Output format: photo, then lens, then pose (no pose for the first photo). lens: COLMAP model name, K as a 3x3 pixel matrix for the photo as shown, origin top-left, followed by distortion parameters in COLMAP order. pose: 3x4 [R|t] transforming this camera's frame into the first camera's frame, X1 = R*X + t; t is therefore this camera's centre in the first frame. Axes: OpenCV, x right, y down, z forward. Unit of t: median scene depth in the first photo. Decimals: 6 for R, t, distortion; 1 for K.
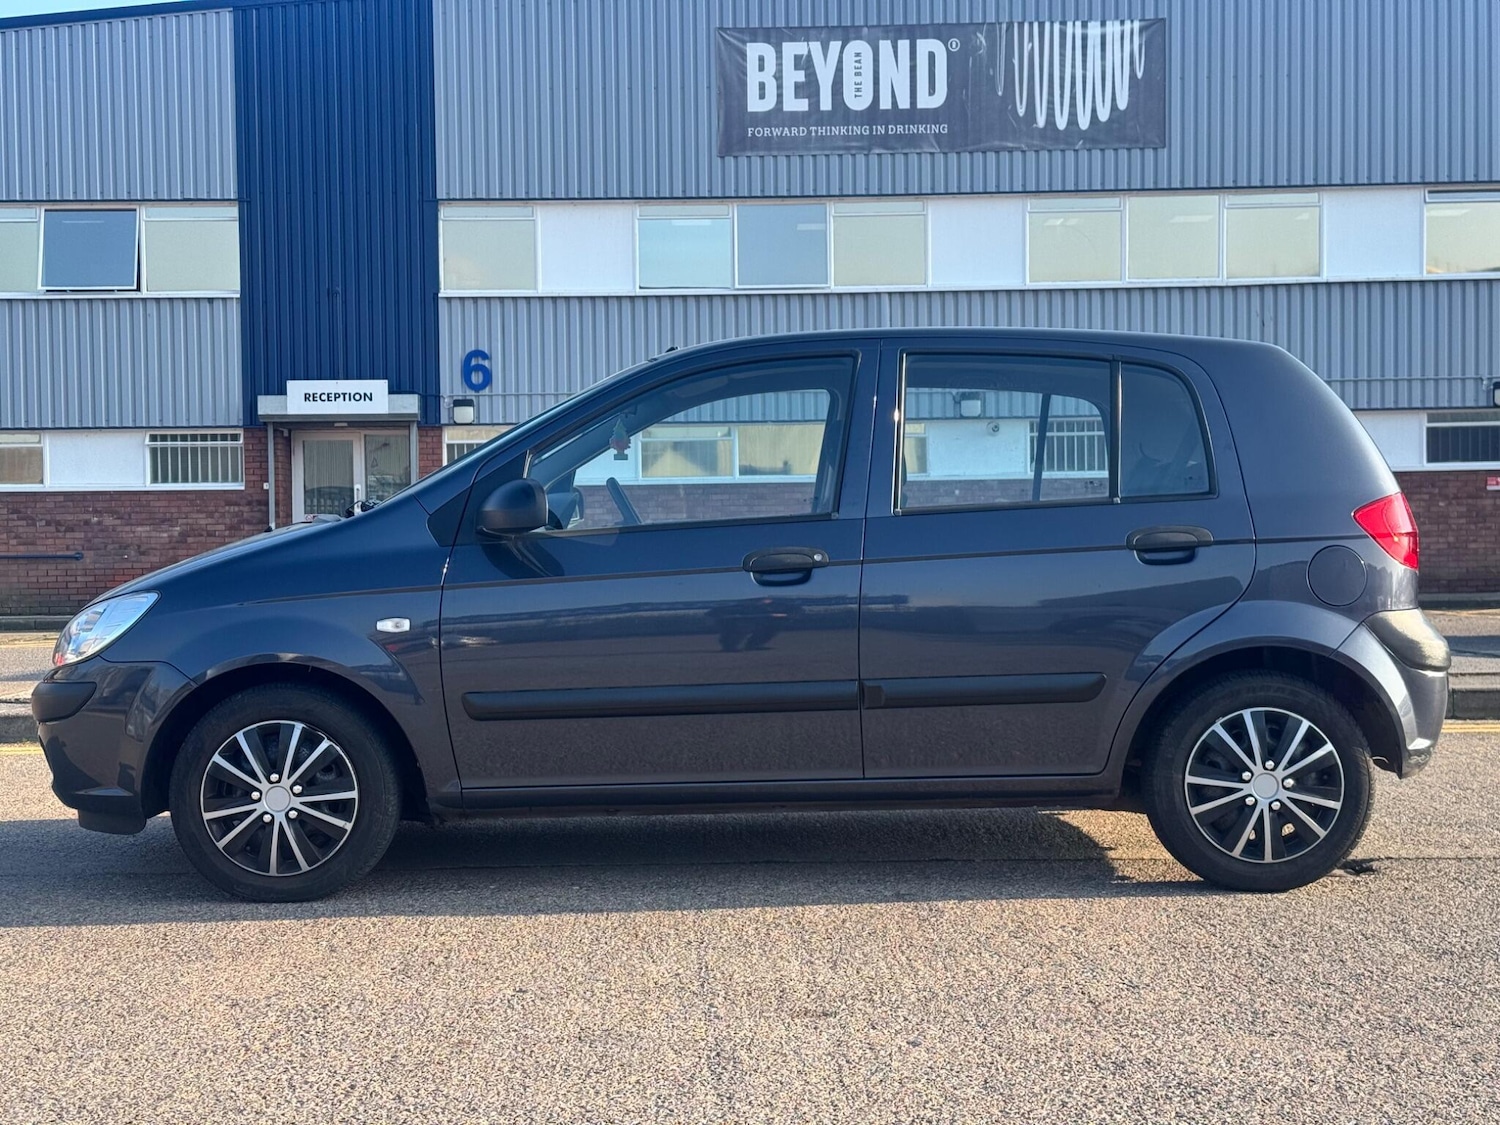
lens RADIAL K [[2059.1, 0, 735.2], [0, 2059.1, 585.6], [0, 0, 1]] dist [0.102311, 0.000000]
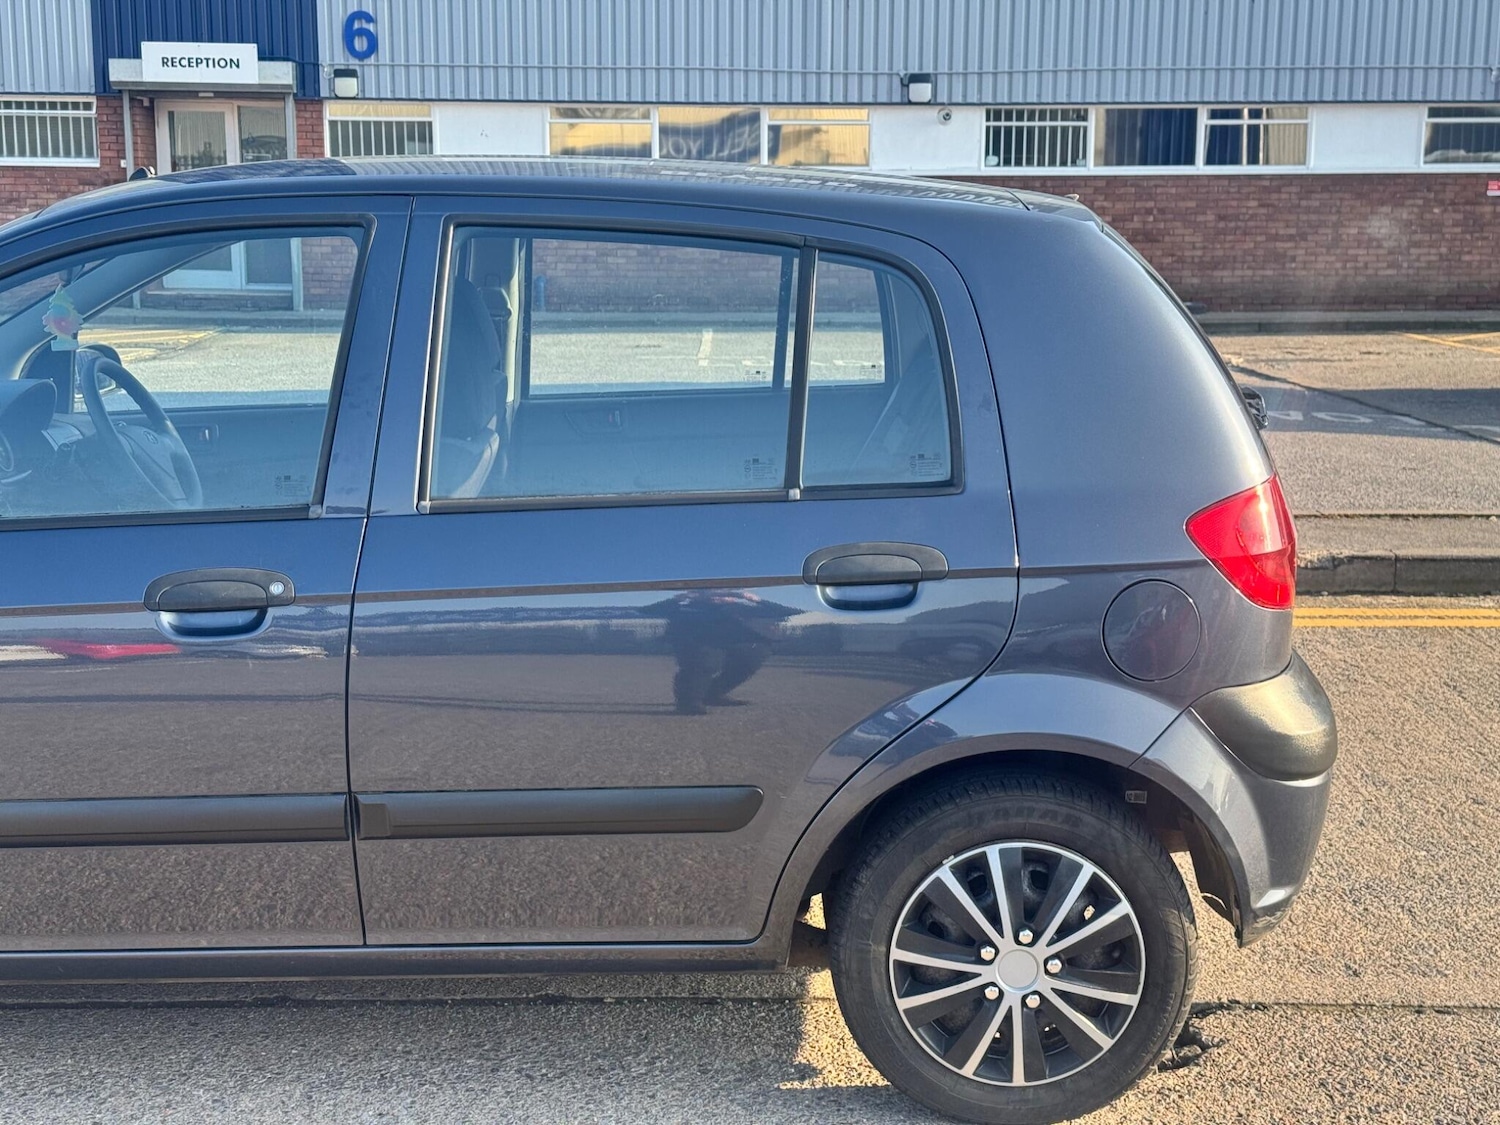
lens RADIAL K [[2059.1, 0, 762.4], [0, 2059.1, 572.5], [0, 0, 1]] dist [0.102311, 0.000000]
pose [[0.999727, 0.016541, 0.016507, 0.167362], [-0.018977, 0.986864, 0.160436, -0.114502], [-0.013637, -0.160705, 0.986908, 0.415370]]
